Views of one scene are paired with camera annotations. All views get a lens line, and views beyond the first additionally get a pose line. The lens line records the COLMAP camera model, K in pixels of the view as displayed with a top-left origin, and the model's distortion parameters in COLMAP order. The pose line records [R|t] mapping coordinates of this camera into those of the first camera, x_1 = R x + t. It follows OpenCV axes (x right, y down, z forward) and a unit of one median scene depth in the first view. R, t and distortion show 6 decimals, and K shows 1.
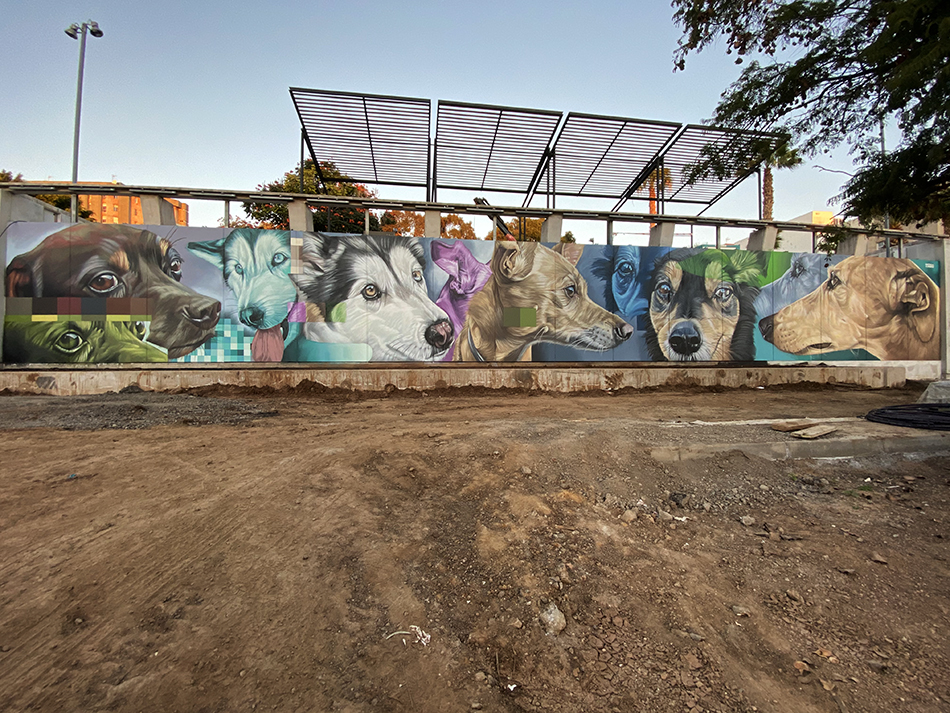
lens RADIAL K [[341.7, 0, 469.9], [0, 341.7, 364.2], [0, 0, 1]] dist [0.022349, -0.016768]
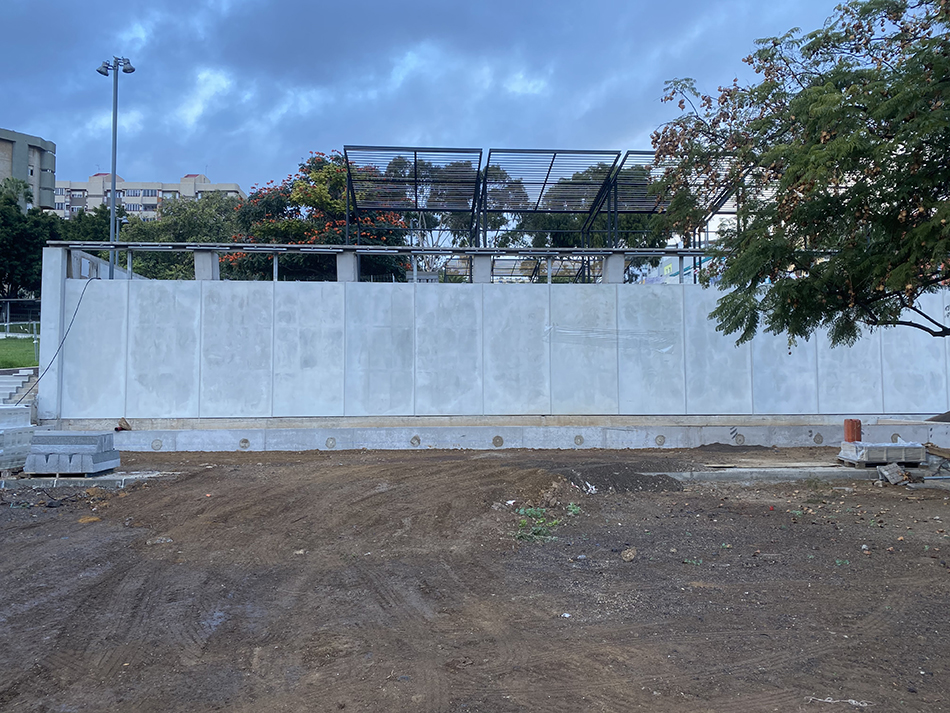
lens RADIAL K [[714.1, 0, 475.0], [0, 714.1, 356.5], [0, 0, 1]] dist [0.011943, -0.002372]
pose [[0.998221, -0.004331, -0.059463, -0.015707], [0.001025, 0.998457, -0.055518, -0.063607], [0.059612, 0.055359, 0.996685, -0.980785]]
